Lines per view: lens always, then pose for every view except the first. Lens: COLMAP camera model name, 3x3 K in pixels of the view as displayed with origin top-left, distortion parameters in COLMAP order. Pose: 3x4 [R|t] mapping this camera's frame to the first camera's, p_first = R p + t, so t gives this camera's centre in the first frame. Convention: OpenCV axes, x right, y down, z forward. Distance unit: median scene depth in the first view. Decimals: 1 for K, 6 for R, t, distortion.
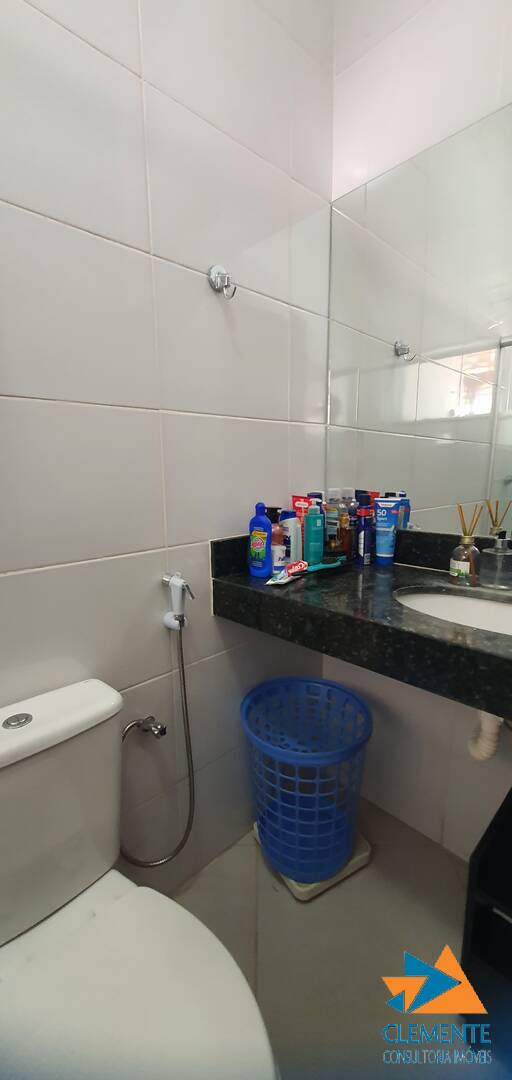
lens RADIAL K [[431.3, 0, 241.9], [0, 431.3, 547.2], [0, 0, 1]] dist [-0.000766, -0.000481]
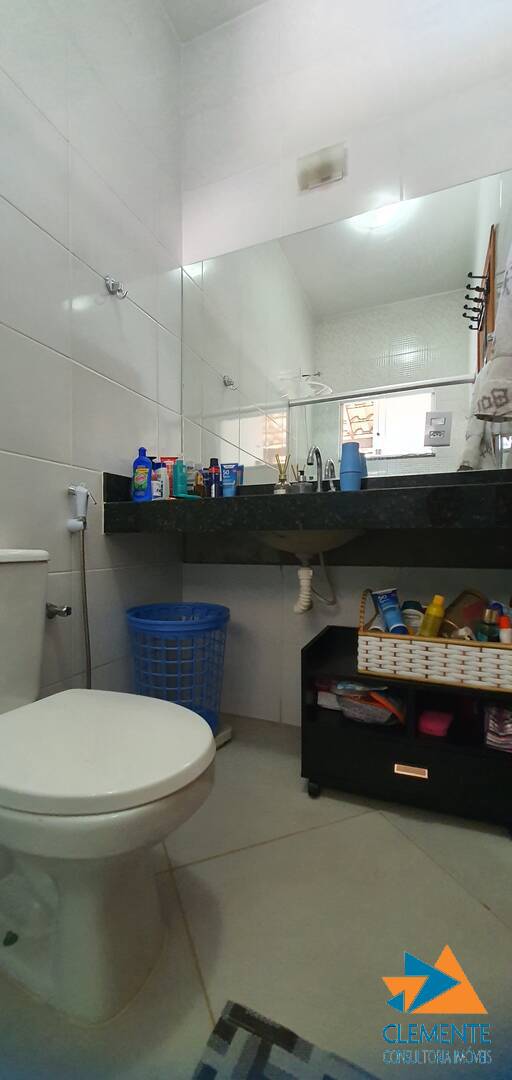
lens RADIAL K [[431.3, 0, 241.9], [0, 431.3, 547.2], [0, 0, 1]] dist [-0.000766, -0.000481]
pose [[0.917093, 0.011119, 0.398519, -0.197224], [0.057659, 0.985402, -0.160182, 0.419966], [-0.394483, 0.169880, 0.903064, -0.256968]]
